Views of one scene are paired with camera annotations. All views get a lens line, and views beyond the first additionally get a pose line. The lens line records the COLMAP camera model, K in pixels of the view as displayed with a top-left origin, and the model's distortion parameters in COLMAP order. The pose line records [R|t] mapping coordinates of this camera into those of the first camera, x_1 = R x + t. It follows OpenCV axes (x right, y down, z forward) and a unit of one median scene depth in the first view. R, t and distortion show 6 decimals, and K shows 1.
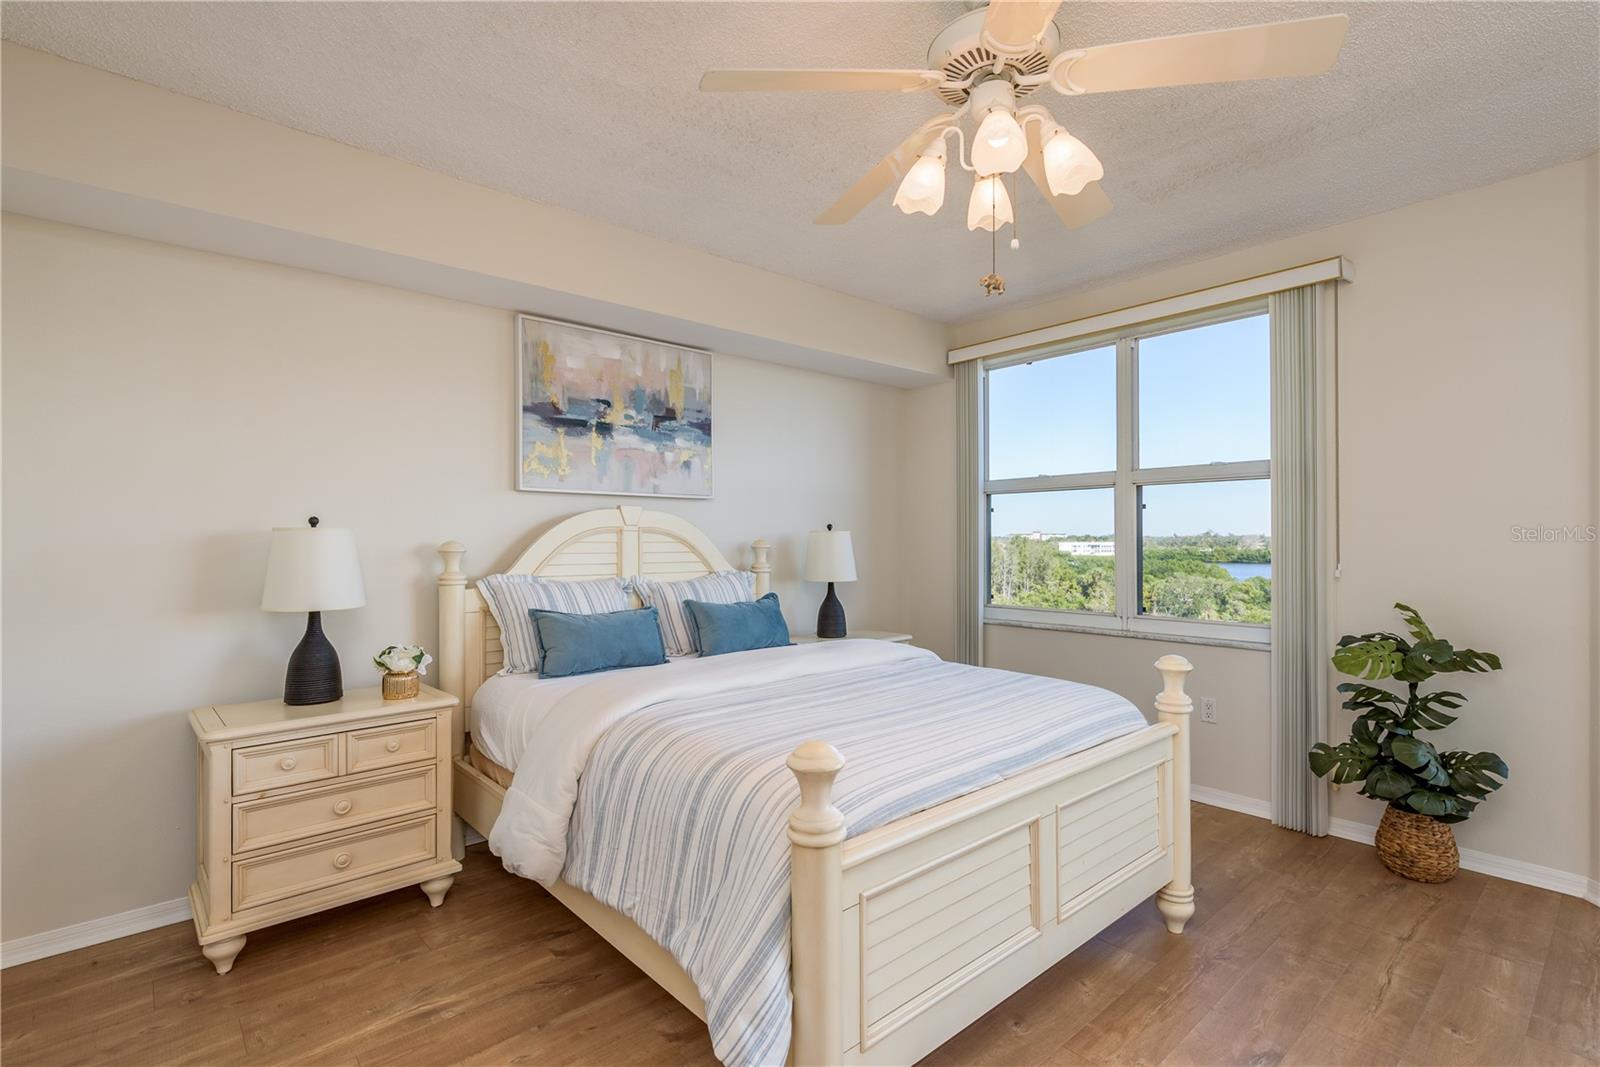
lens RADIAL K [[751.9, 0, 803.3], [0, 751.9, 533.5], [0, 0, 1]] dist [0.000229, 0.000036]
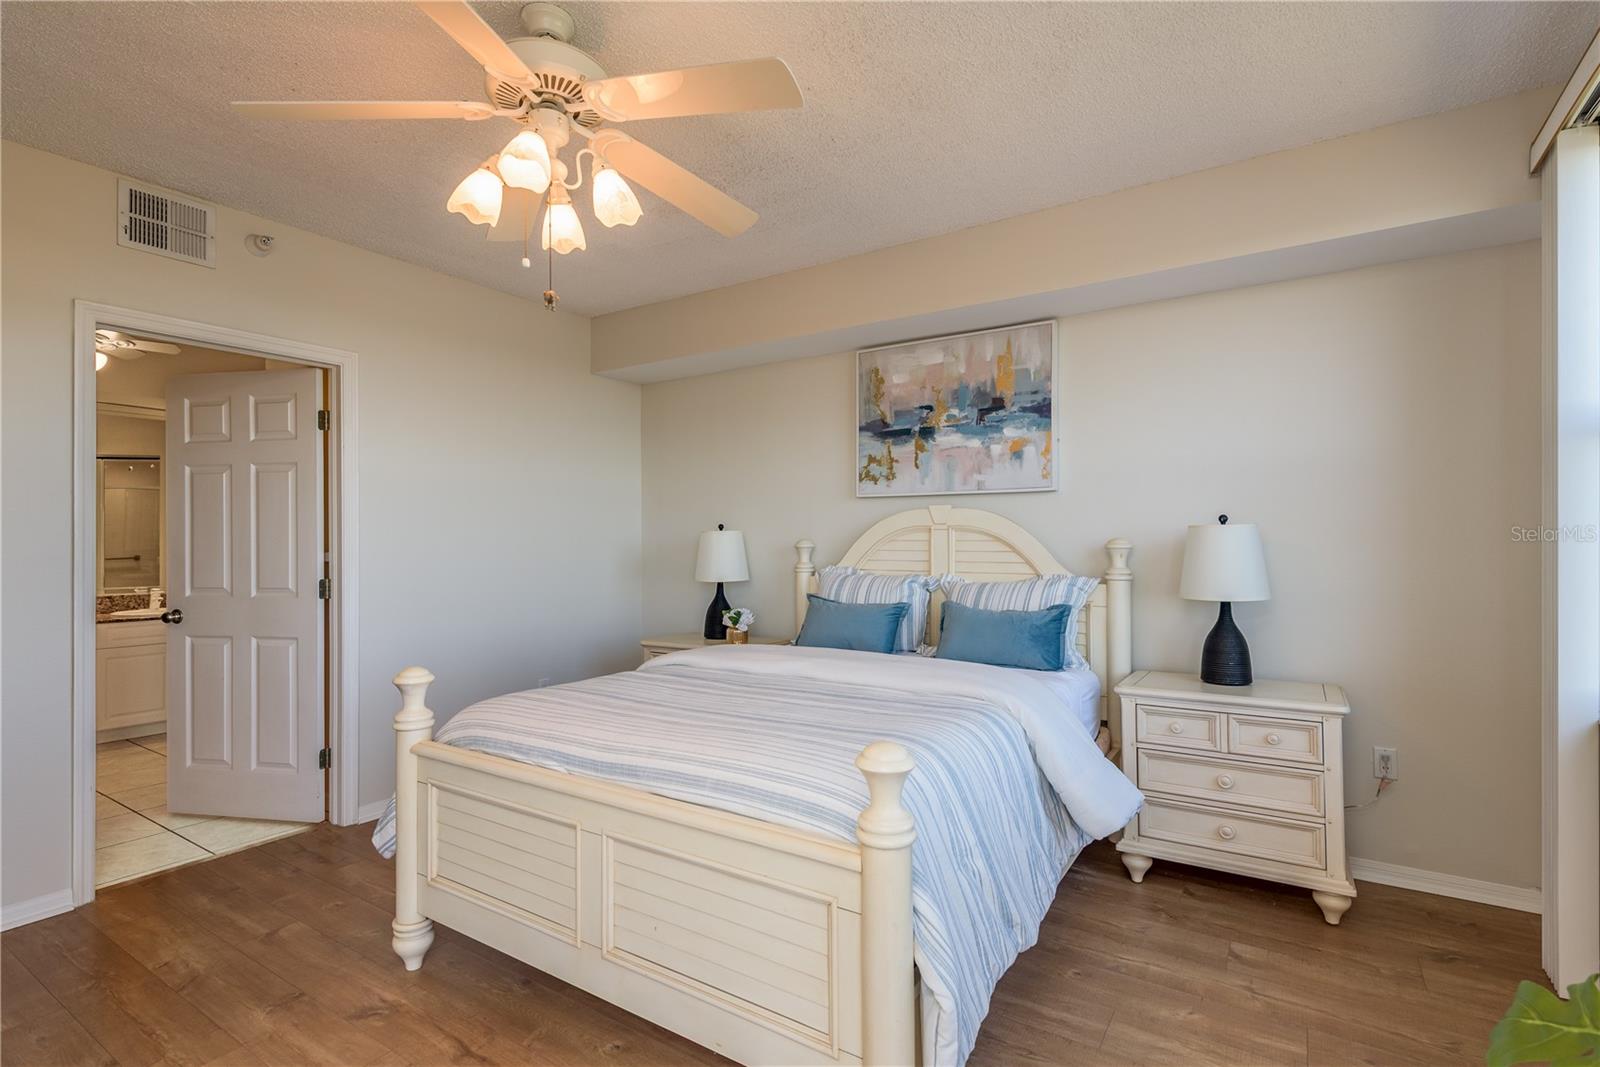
lens RADIAL K [[674.1, 0, 800.0], [0, 674.1, 533.5], [0, 0, 1]] dist [-0.000126, 0.000020]
pose [[0.316299, -0.007197, -0.948632, 0.546963], [0.011949, 0.999922, -0.003602, 0.002739], [0.948584, -0.010196, 0.316360, 0.506622]]
